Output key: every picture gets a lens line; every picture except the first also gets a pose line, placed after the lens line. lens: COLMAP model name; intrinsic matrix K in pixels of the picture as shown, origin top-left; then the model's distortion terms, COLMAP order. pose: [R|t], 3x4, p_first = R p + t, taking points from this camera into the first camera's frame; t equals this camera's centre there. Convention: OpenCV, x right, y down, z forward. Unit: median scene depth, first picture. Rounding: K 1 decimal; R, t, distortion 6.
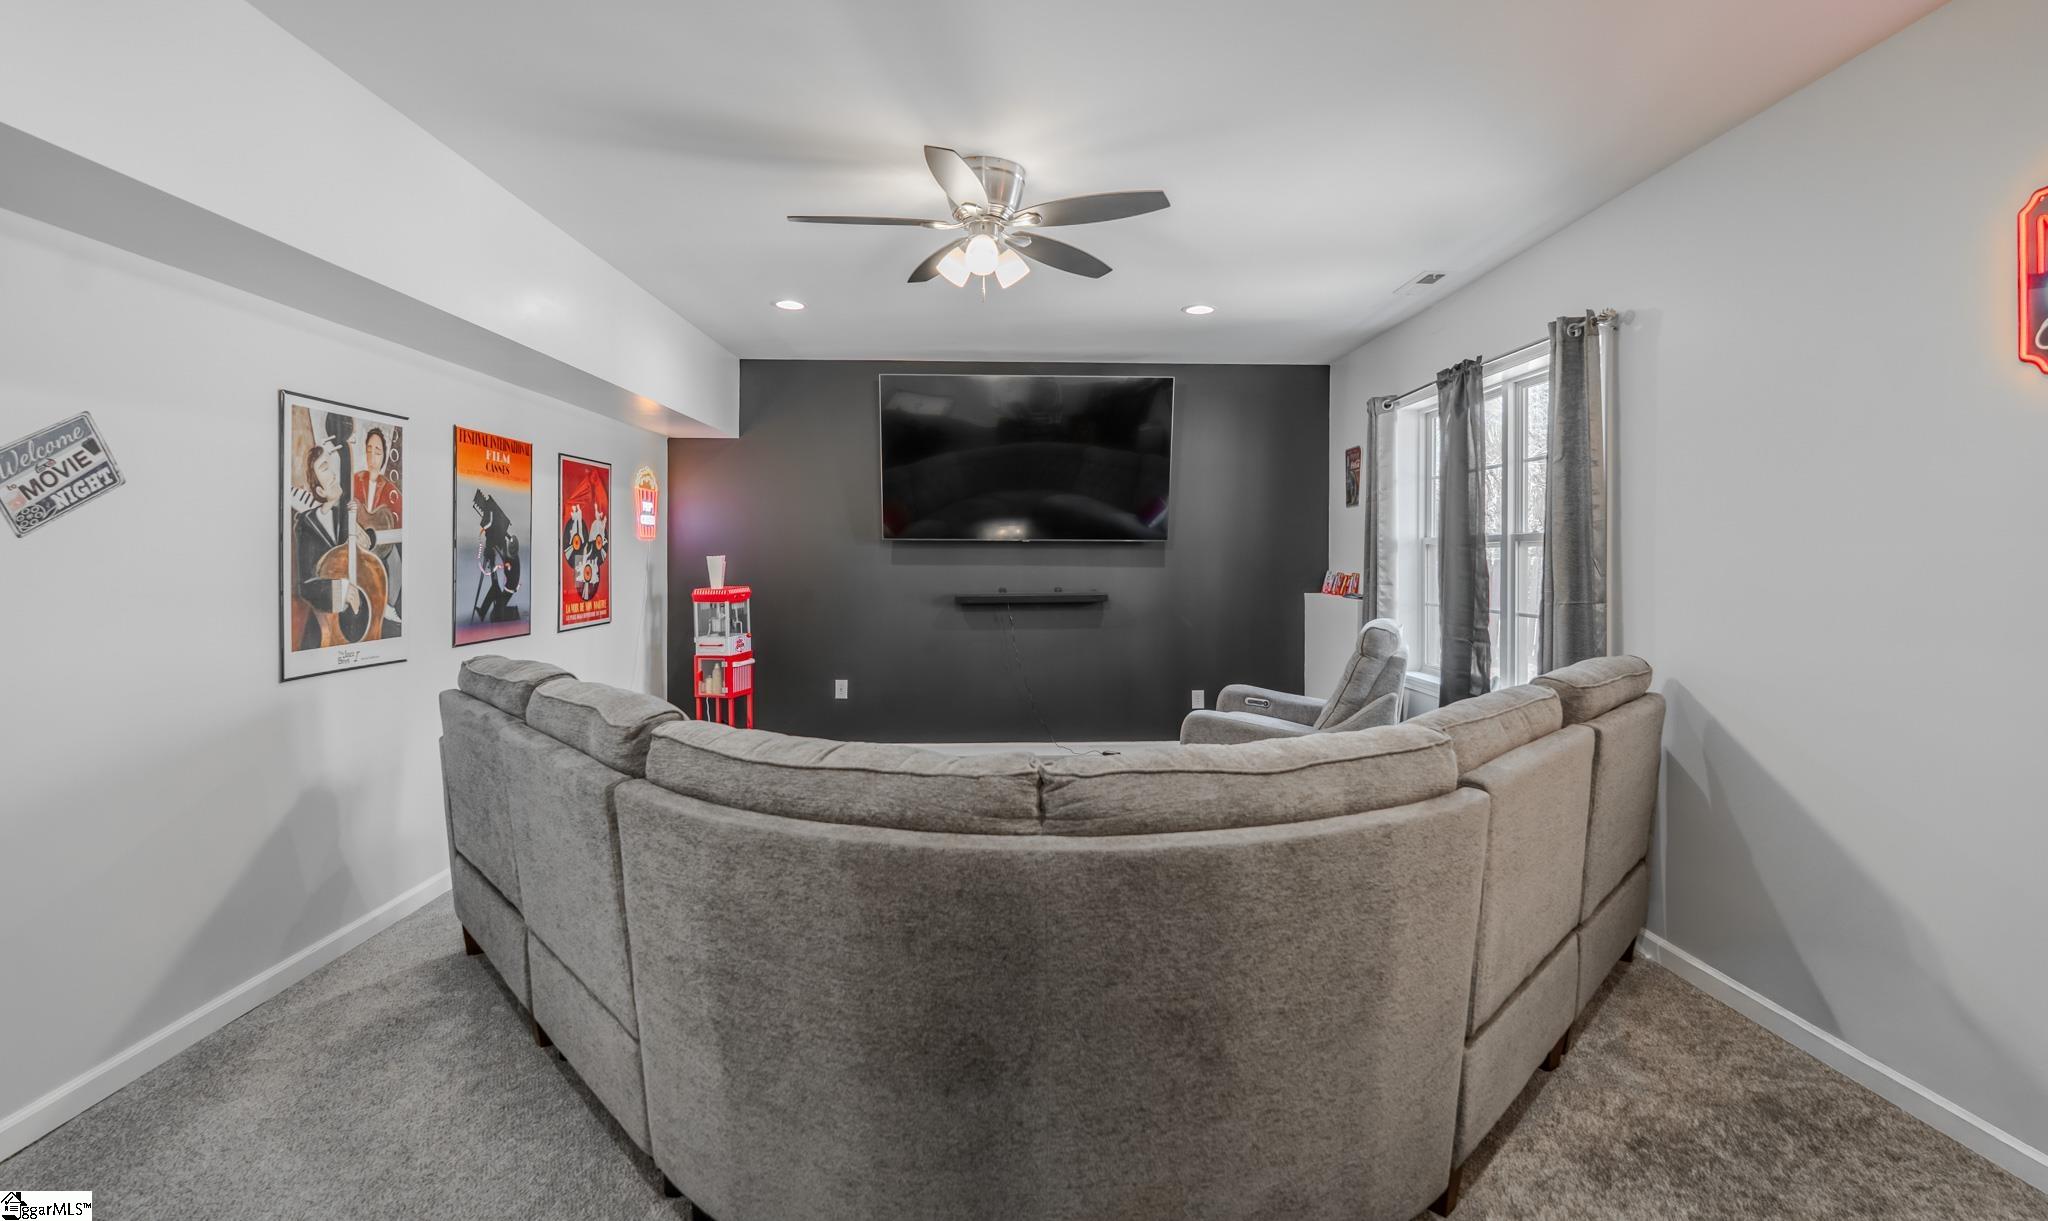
lens RADIAL K [[909.6, 0, 1029.5], [0, 909.6, 555.7], [0, 0, 1]] dist [-0.001286, -0.000173]
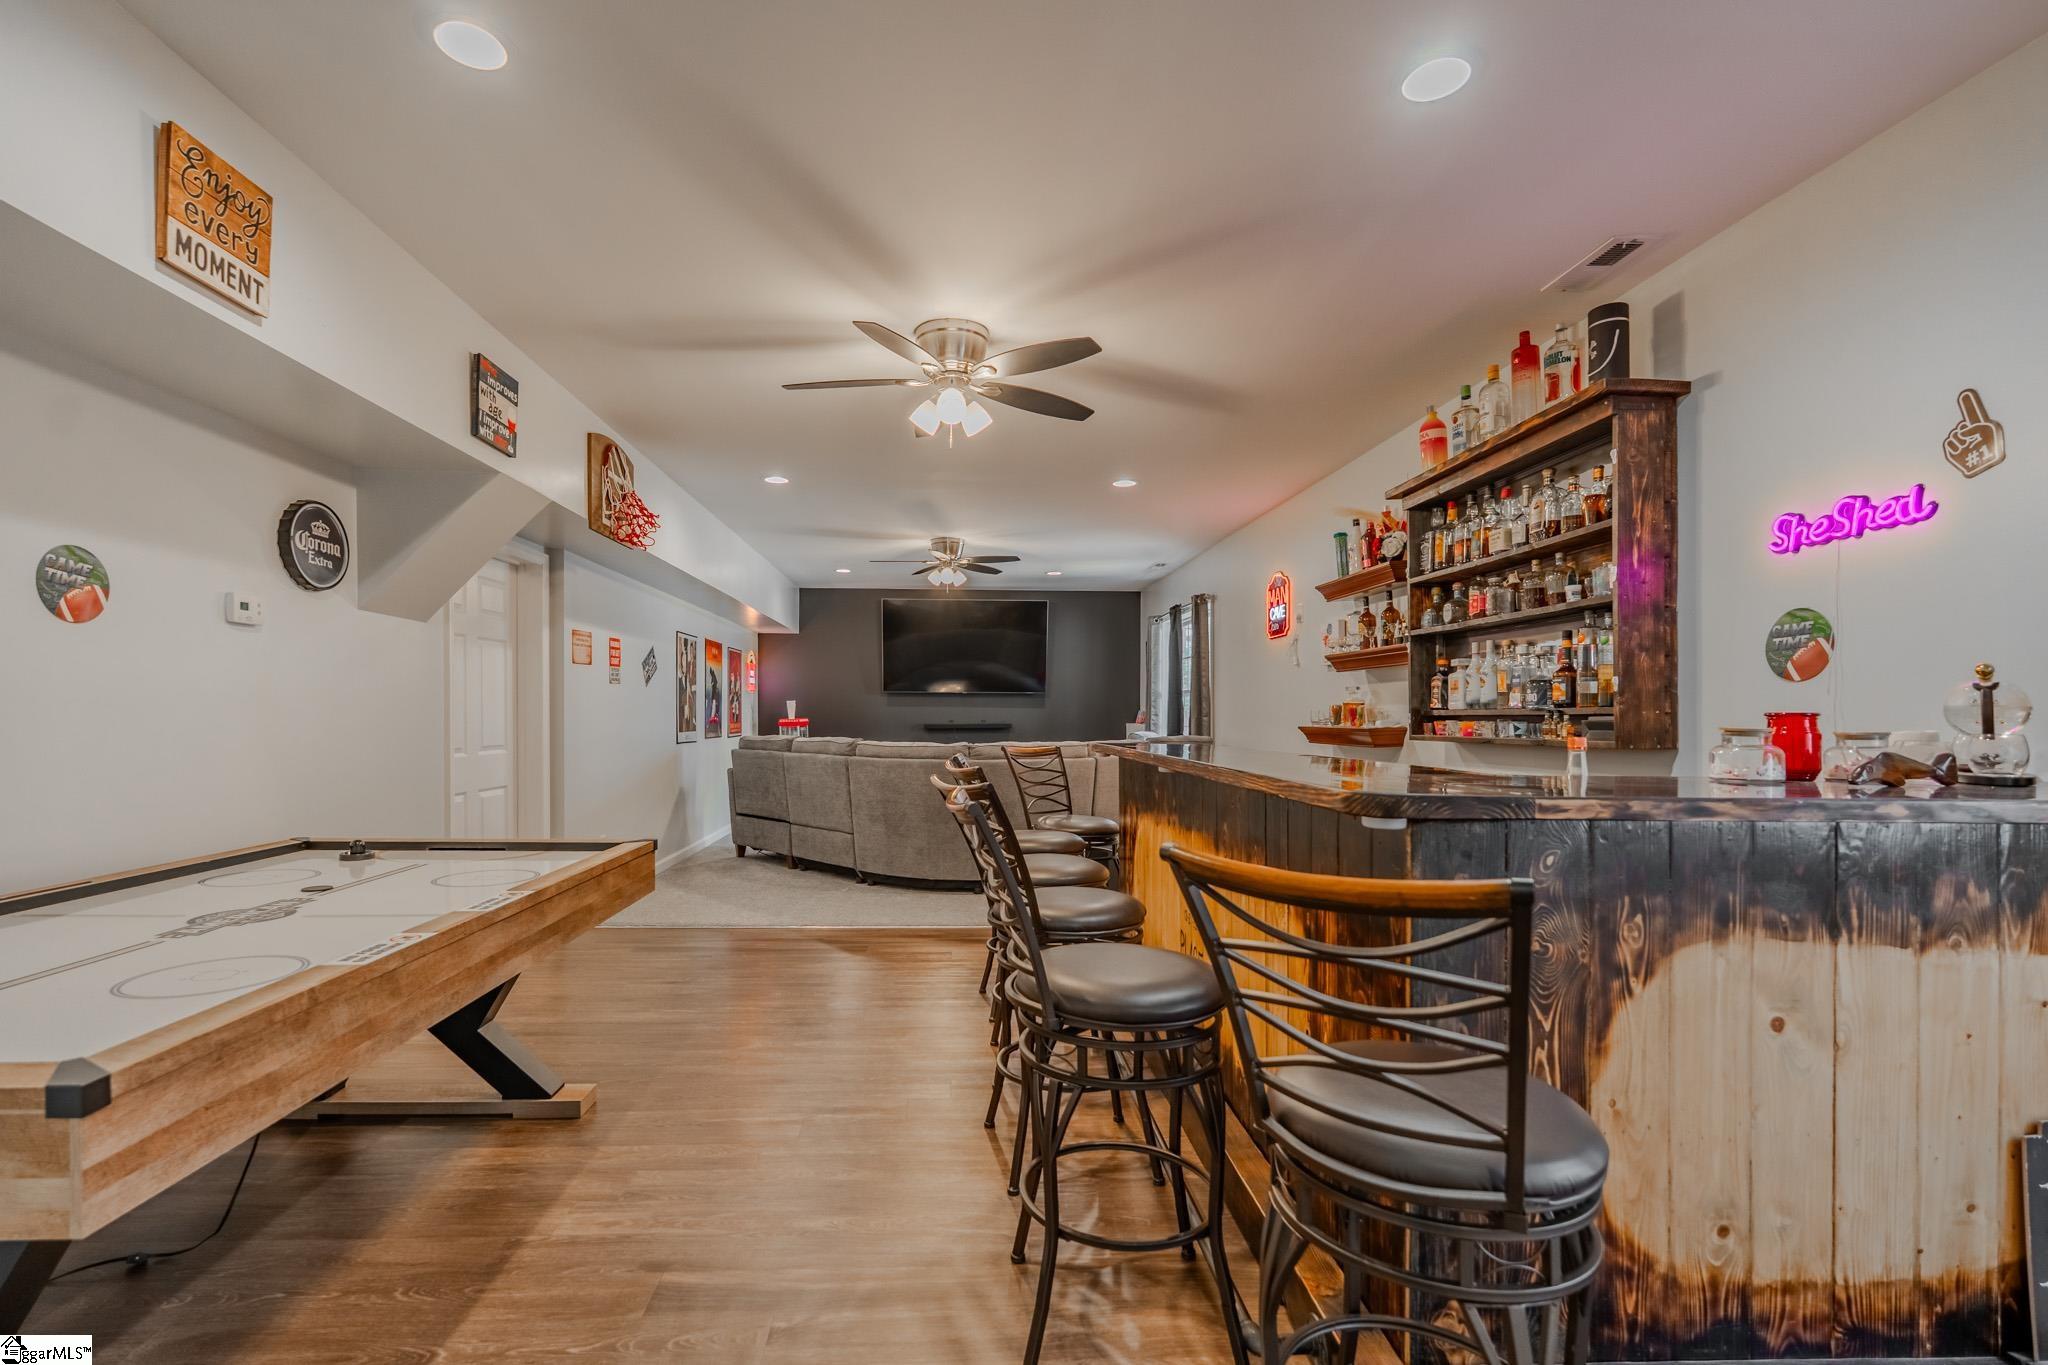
lens RADIAL K [[907.1, 0, 987.2], [0, 907.1, 719.3], [0, 0, 1]] dist [-0.004681, -0.000837]
pose [[0.999747, -0.000076, 0.022499, 0.001051], [-0.000043, 0.999986, 0.005316, 0.049011], [-0.022499, -0.005316, 0.999733, -1.421658]]
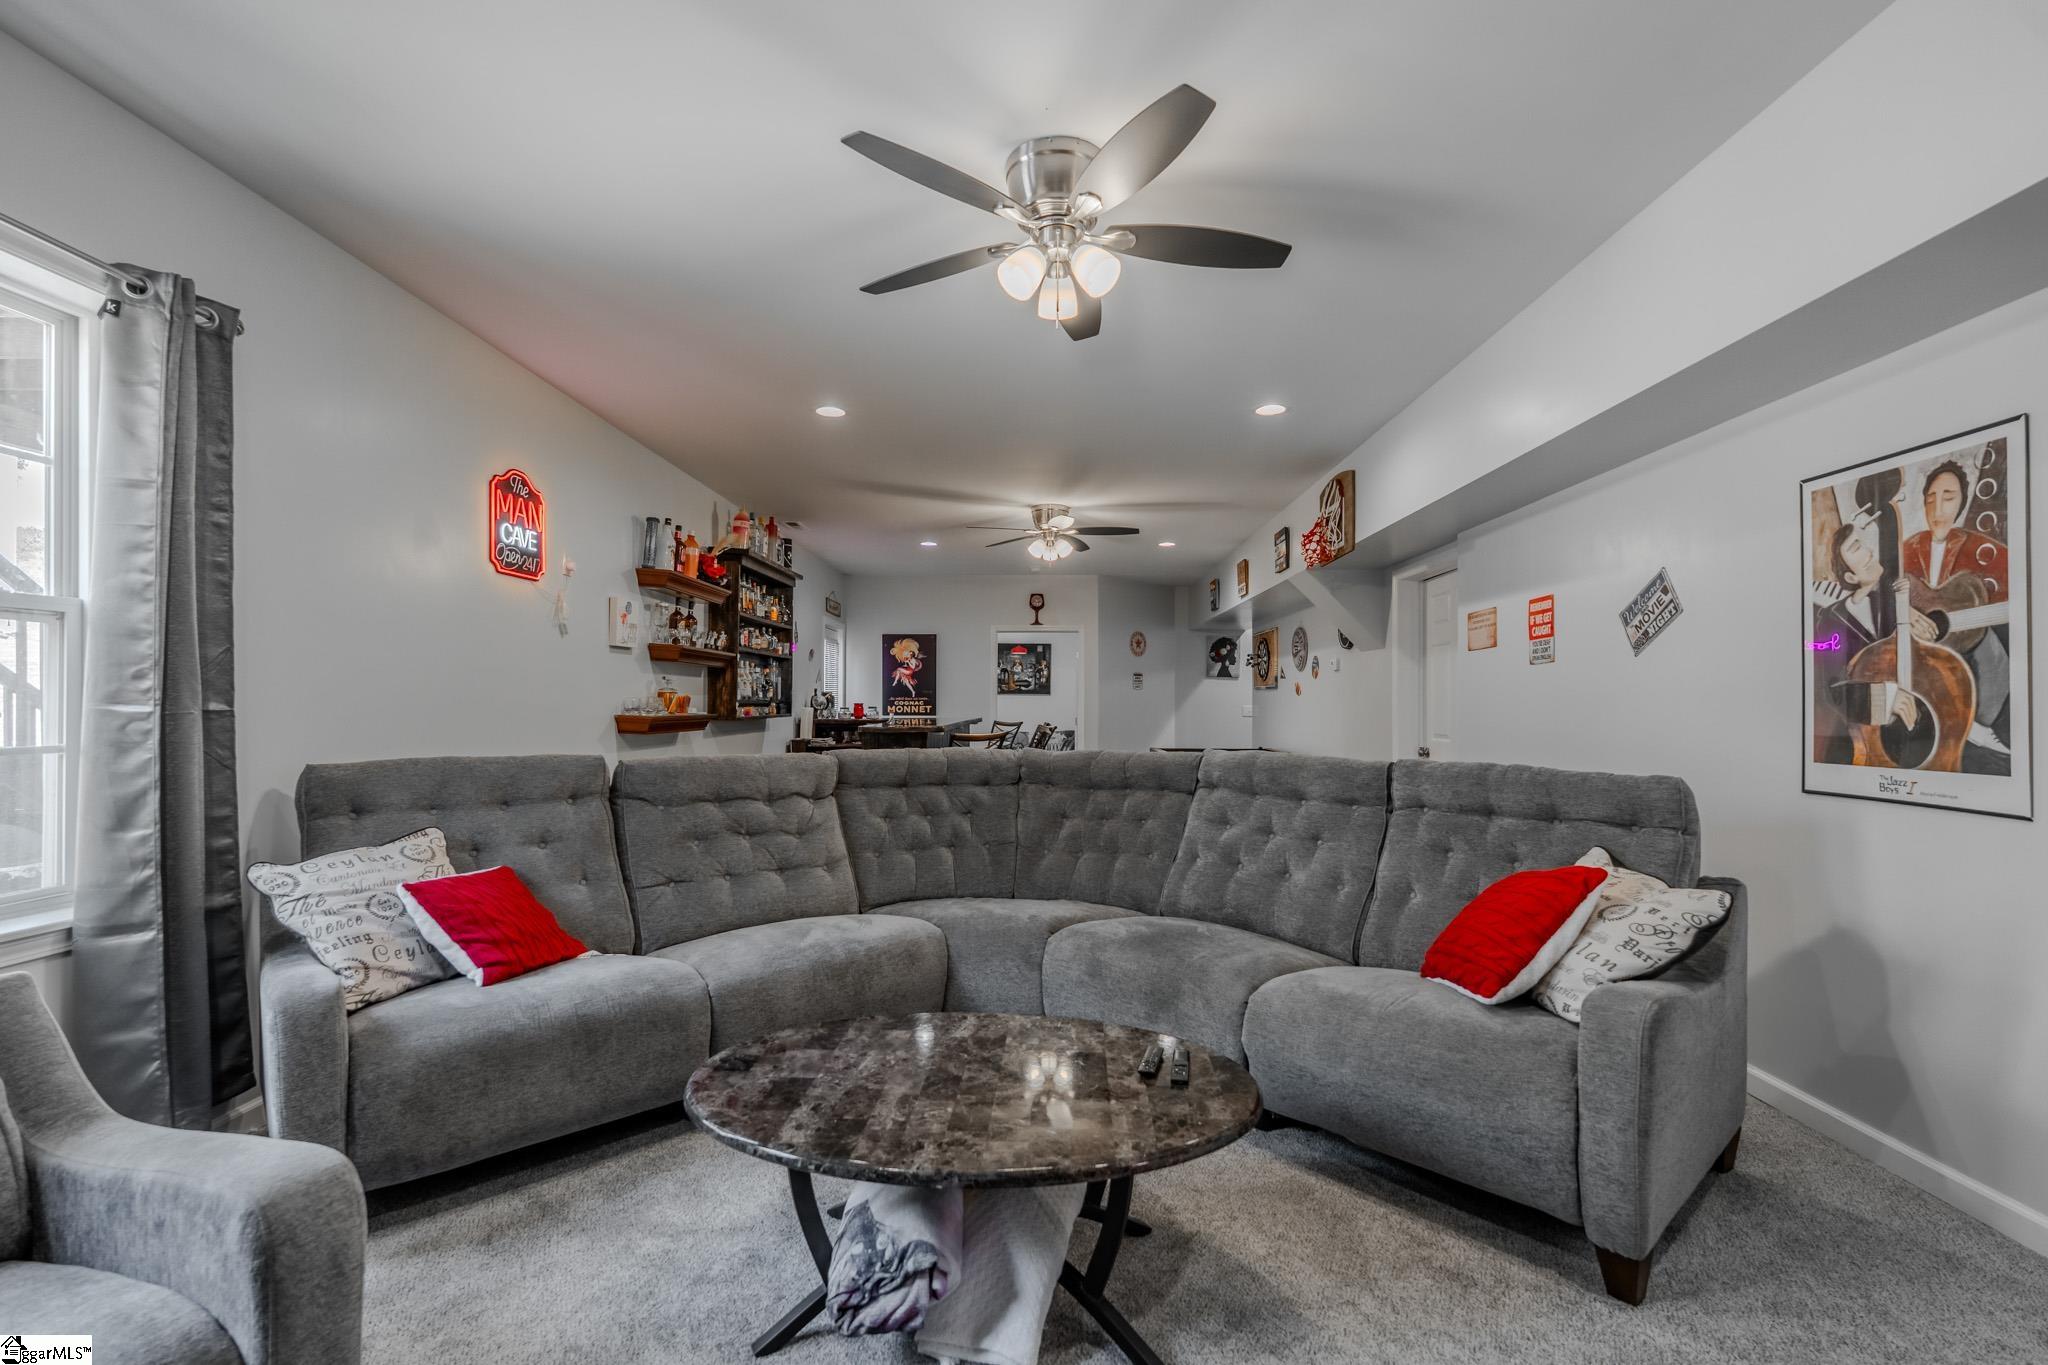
lens RADIAL K [[907.1, 0, 1027.2], [0, 907.1, 696.7], [0, 0, 1]] dist [-0.004681, -0.000837]
pose [[-0.998816, -0.004396, 0.048458, -0.060080], [-0.004761, 0.999961, -0.007429, 0.045183], [-0.048424, -0.007651, -0.998798, 1.736427]]
